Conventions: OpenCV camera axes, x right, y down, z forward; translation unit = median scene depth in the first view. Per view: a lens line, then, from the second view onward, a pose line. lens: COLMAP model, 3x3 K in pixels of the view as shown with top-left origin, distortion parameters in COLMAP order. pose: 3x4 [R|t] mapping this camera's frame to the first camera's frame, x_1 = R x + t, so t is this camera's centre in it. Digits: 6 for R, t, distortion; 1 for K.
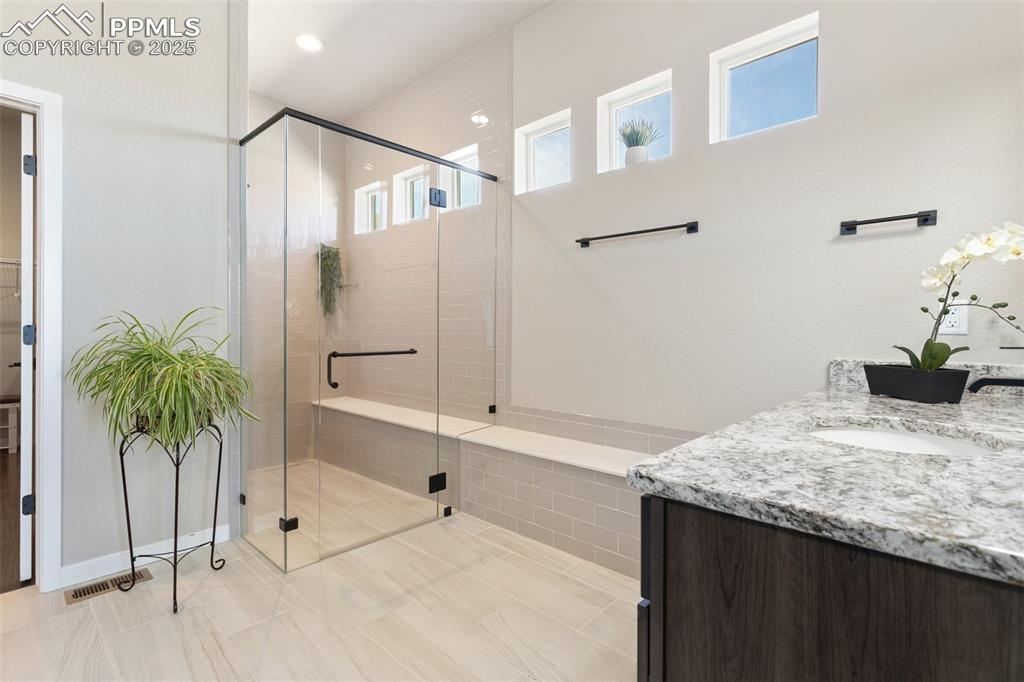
lens RADIAL K [[484.2, 0, 507.8], [0, 484.2, 334.9], [0, 0, 1]] dist [0.000642, 0.000364]
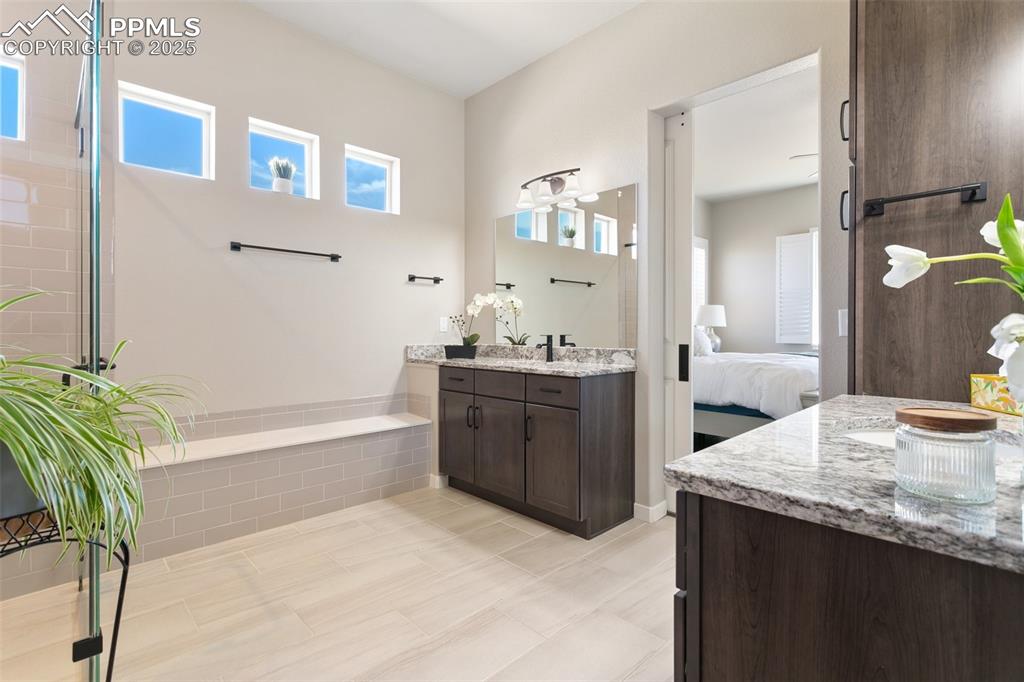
lens RADIAL K [[482.9, 0, 506.2], [0, 482.9, 325.3], [0, 0, 1]] dist [-0.006043, 0.000810]
pose [[0.047857, 0.007015, 0.998830, -1.149903], [0.002939, 0.999970, -0.007164, -0.012602], [-0.998850, 0.003278, 0.047835, 0.480927]]
